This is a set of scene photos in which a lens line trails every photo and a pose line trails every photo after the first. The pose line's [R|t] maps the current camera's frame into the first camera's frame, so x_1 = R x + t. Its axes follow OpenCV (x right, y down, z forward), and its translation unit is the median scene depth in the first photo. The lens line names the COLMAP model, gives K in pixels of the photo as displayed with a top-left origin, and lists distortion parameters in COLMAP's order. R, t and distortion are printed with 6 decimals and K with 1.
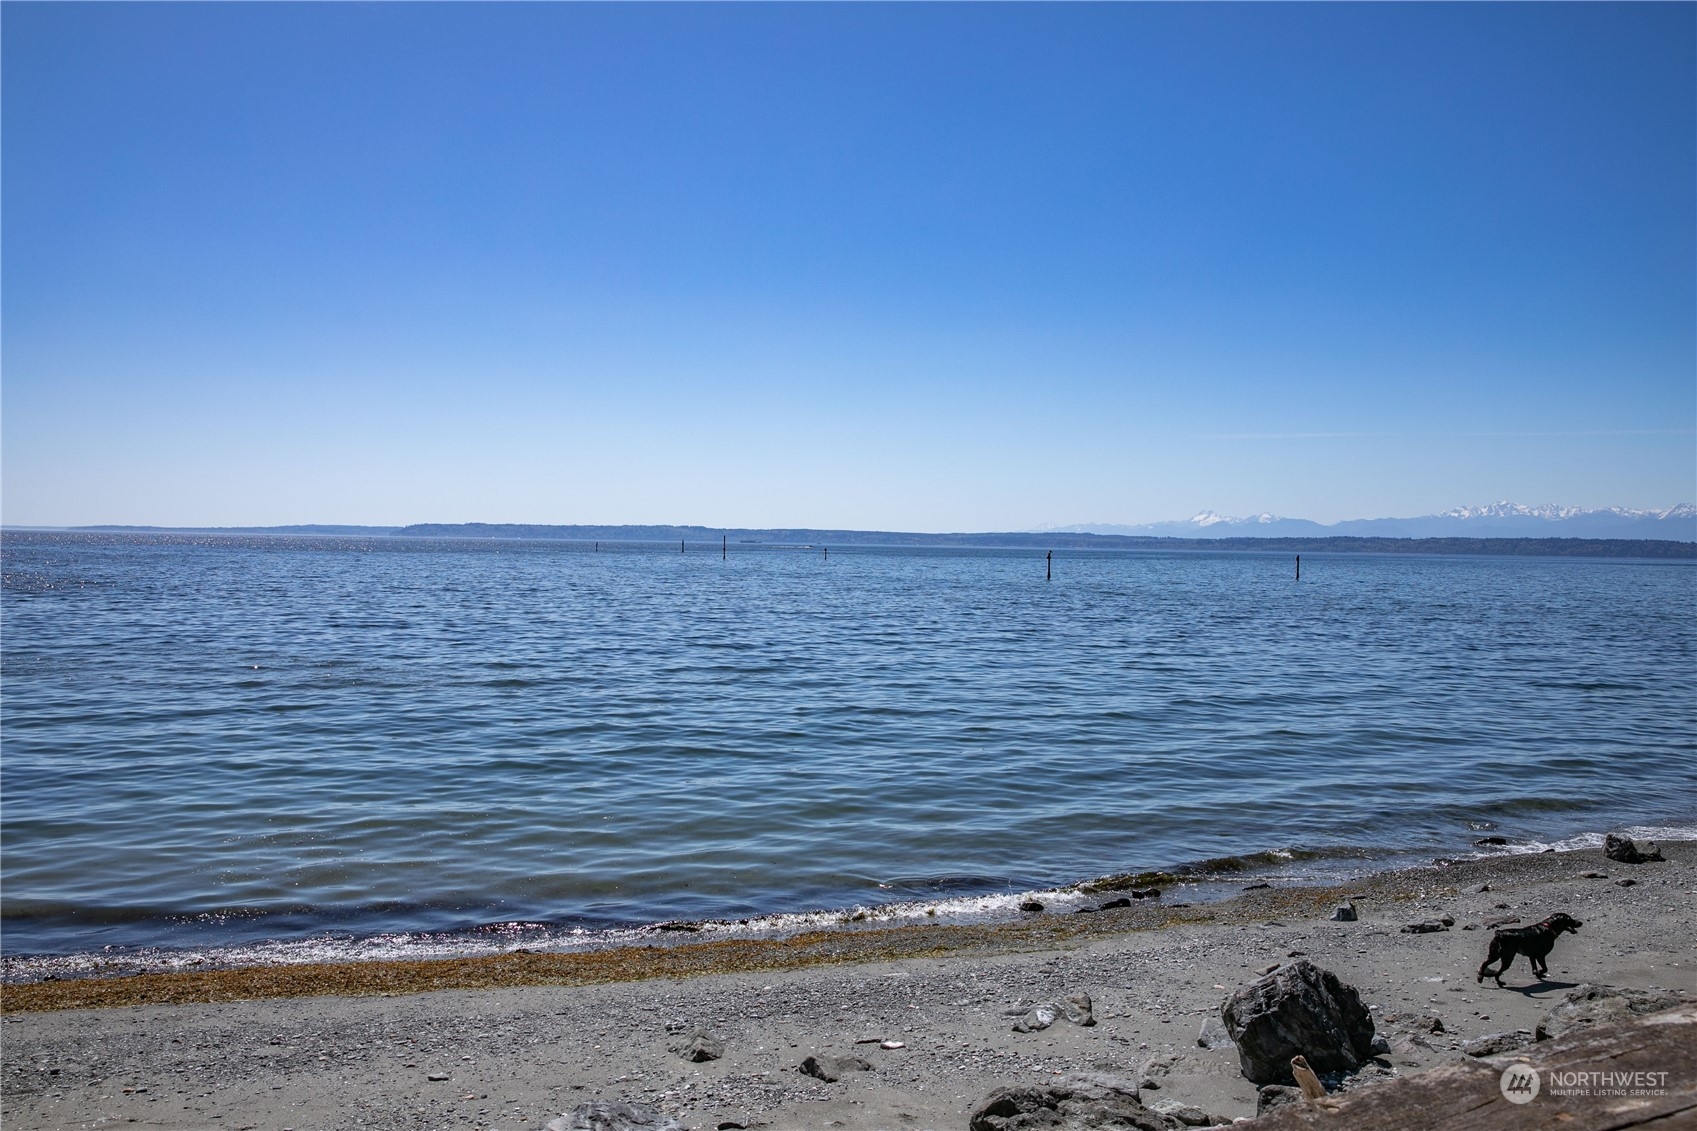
lens RADIAL K [[1325.2, 0, 900.5], [0, 1325.2, 562.4], [0, 0, 1]] dist [0.022696, 0.003591]
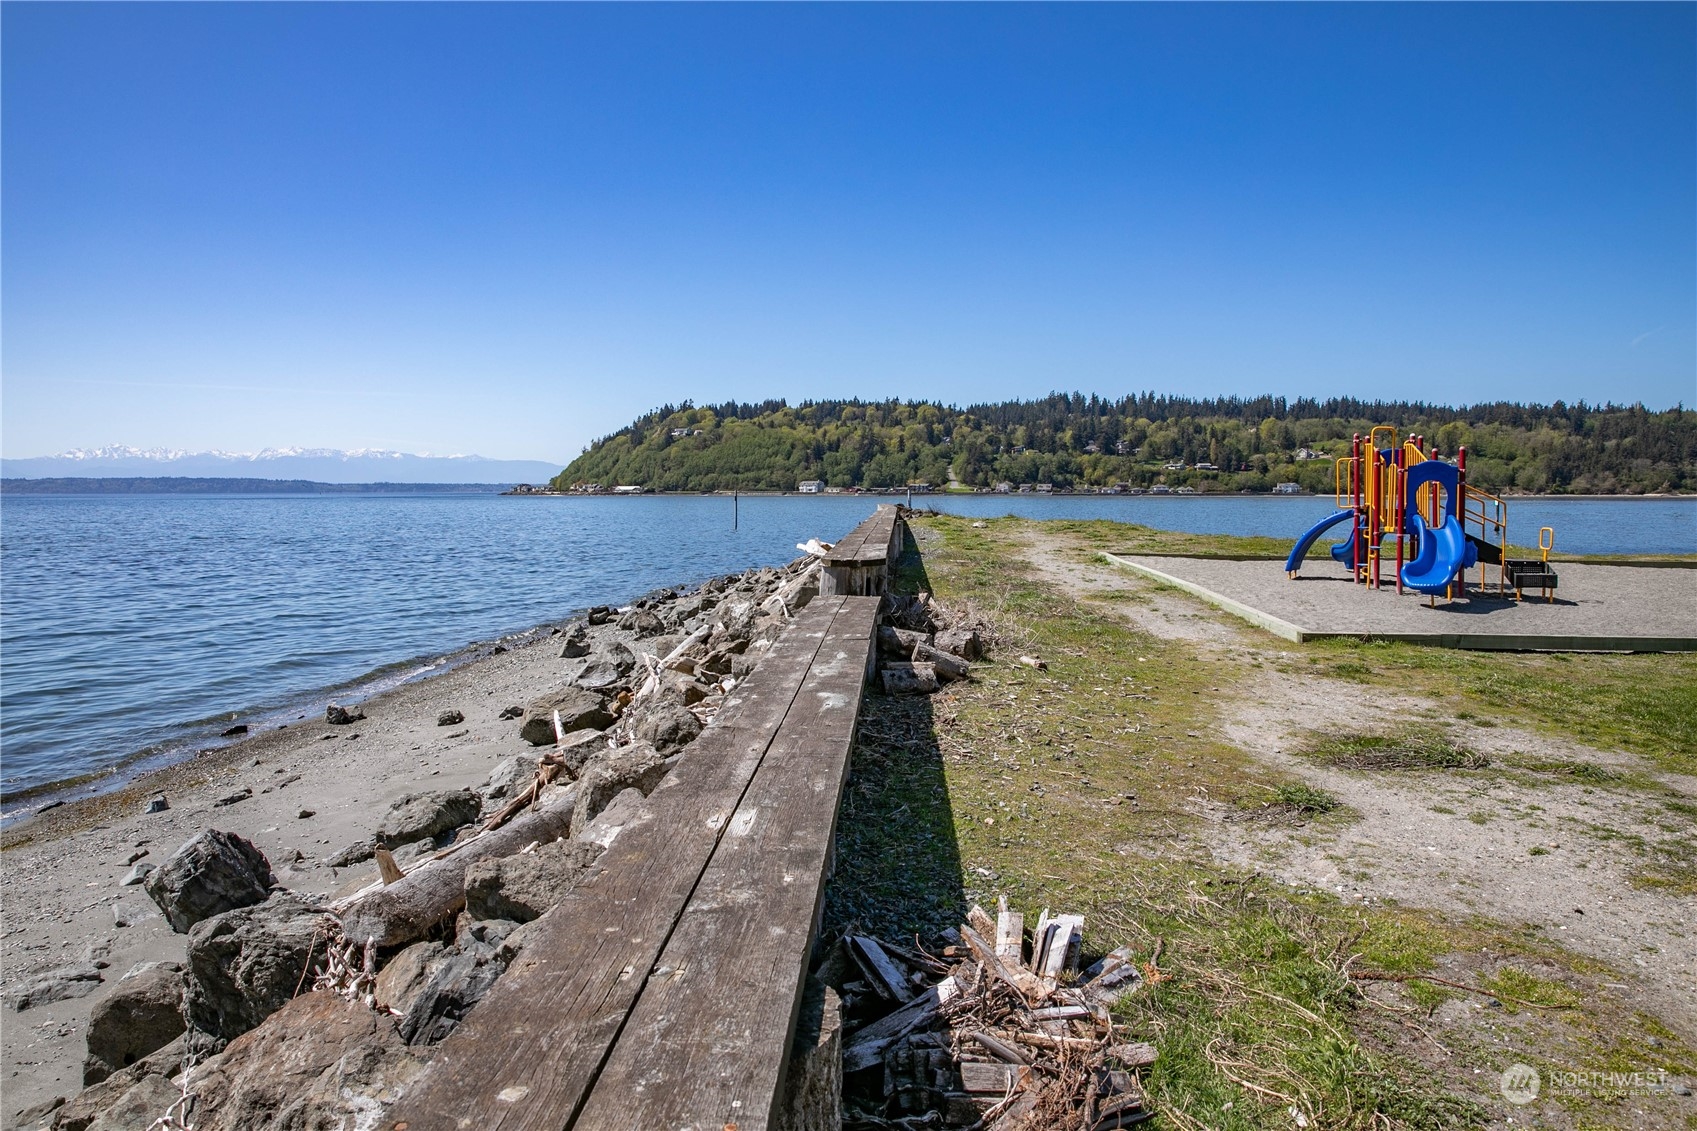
lens RADIAL K [[1159.3, 0, 848.5], [0, 1159.3, 565.5], [0, 0, 1]] dist [-0.112376, 0.096130]
pose [[0.539022, -0.068718, 0.839484, -0.155244], [0.018385, 0.997389, 0.069838, -0.000661], [-0.842091, -0.022210, 0.538878, -0.025511]]
